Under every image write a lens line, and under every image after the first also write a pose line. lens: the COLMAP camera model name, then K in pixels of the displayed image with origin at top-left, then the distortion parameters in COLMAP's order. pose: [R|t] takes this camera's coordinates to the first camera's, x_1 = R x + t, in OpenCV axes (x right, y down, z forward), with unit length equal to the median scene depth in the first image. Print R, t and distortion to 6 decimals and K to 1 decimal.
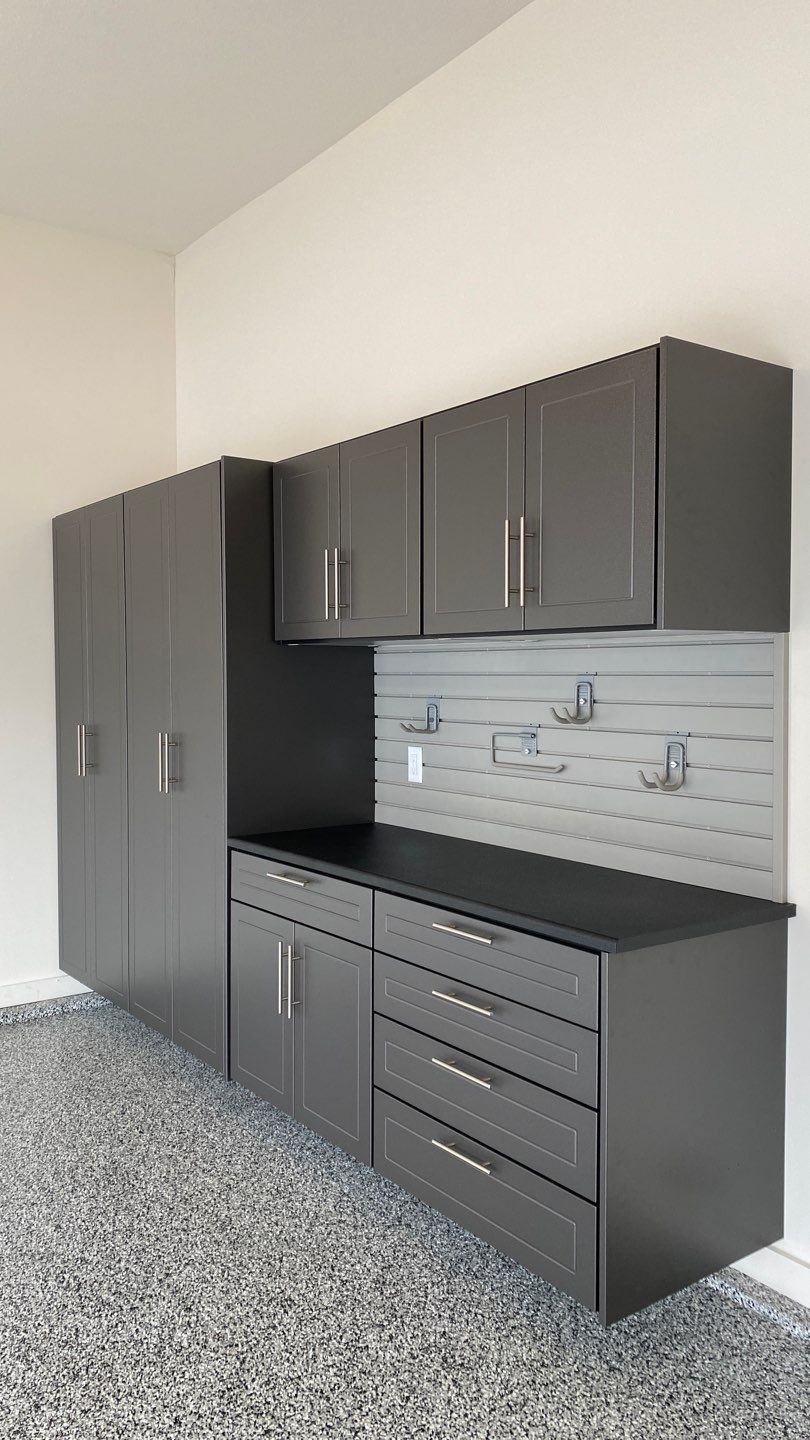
lens RADIAL K [[1092.6, 0, 405.0], [0, 1092.6, 720.0], [0, 0, 1]] dist [-0.001634, -0.000892]
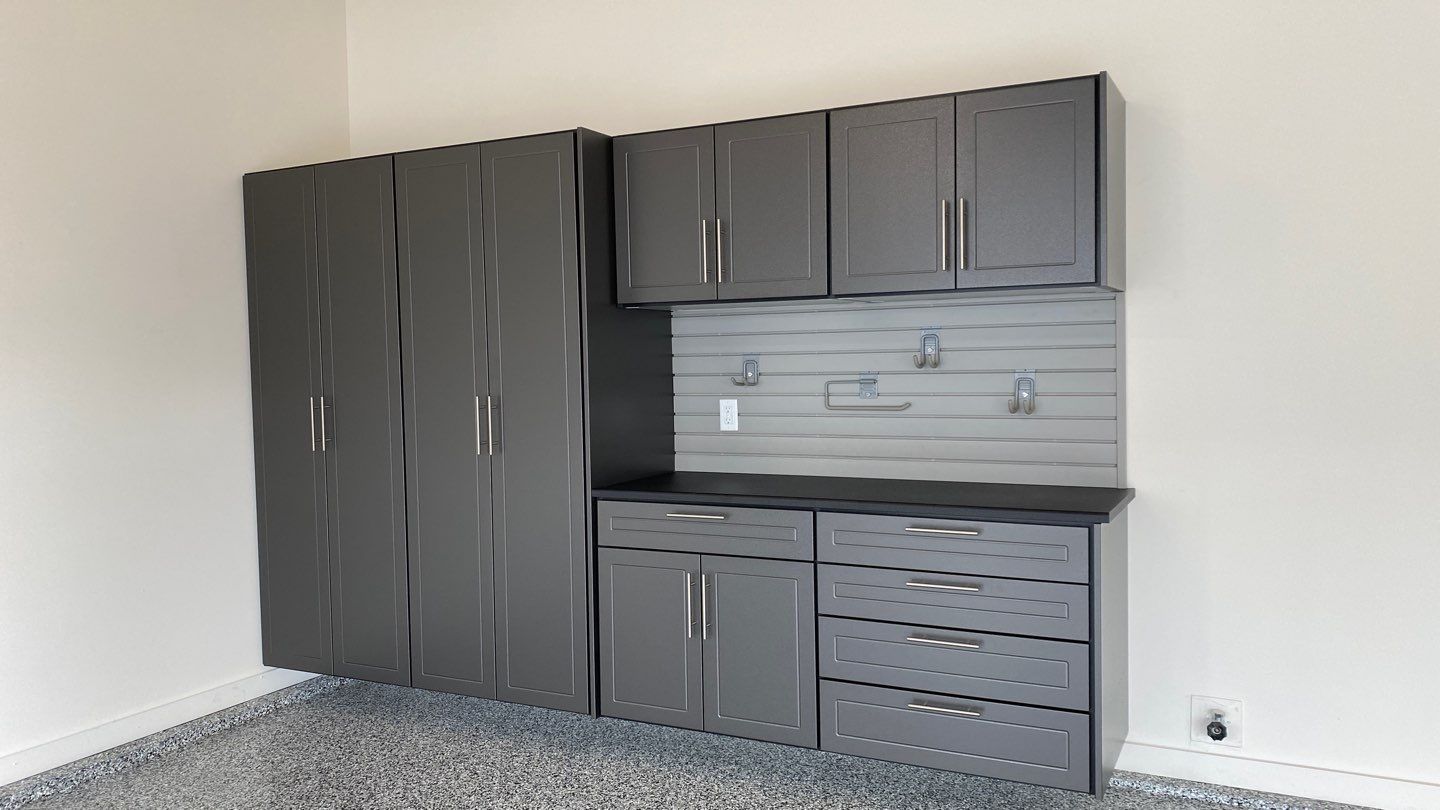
lens RADIAL K [[1092.6, 0, 720.0], [0, 1092.6, 412.2], [0, 0, 1]] dist [-0.001634, -0.000892]
pose [[0.893252, -0.039643, 0.447804, -0.521122], [0.038564, 0.999190, 0.011532, 0.025600], [-0.447898, 0.006968, 0.894057, -0.003573]]
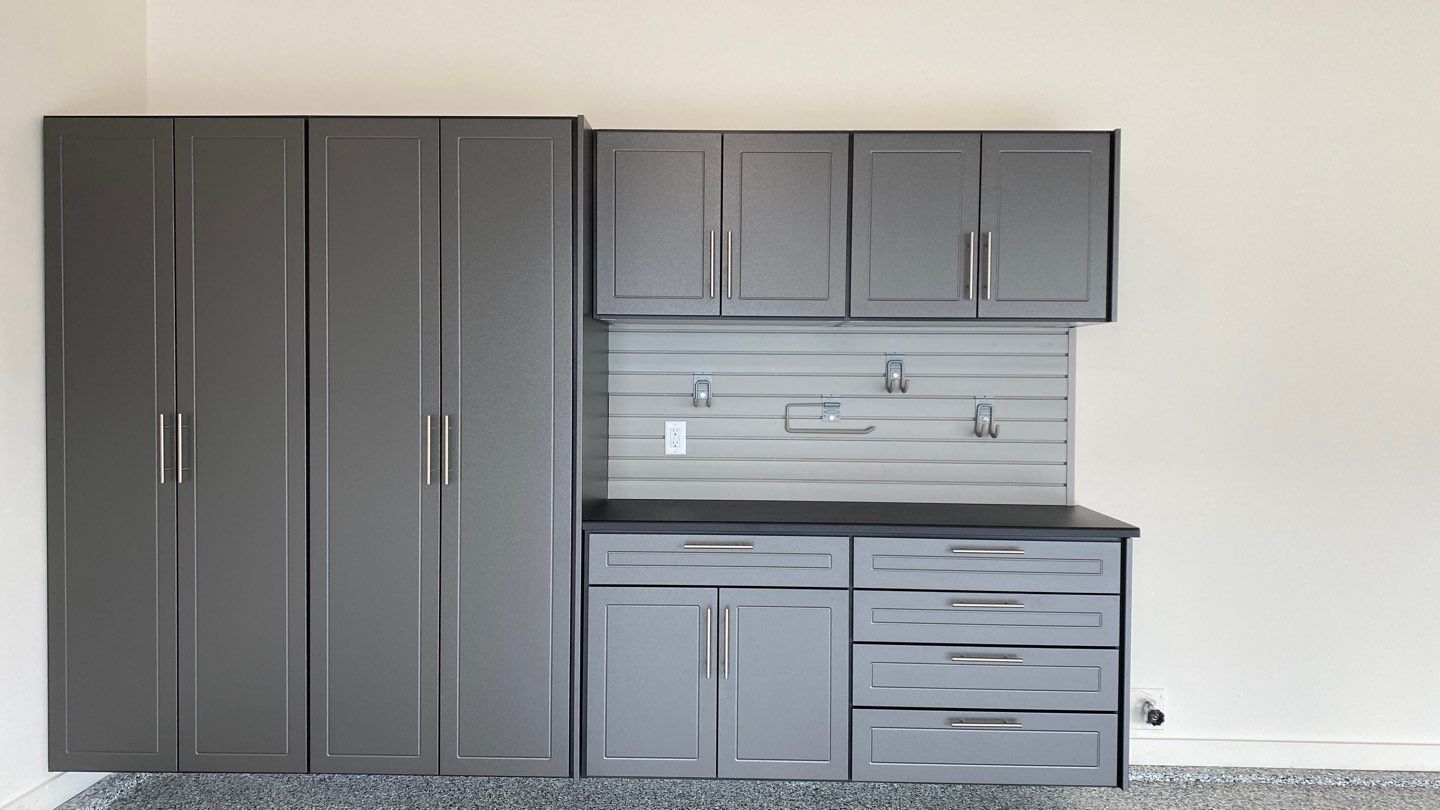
lens RADIAL K [[1051.9, 0, 720.0], [0, 1051.9, 405.0], [0, 0, 1]] dist [0.001151, -0.000269]
pose [[0.613512, -0.013642, 0.789567, -0.800642], [0.026270, 0.999650, -0.003140, 0.013774], [-0.789248, 0.022669, 0.613656, 0.347536]]
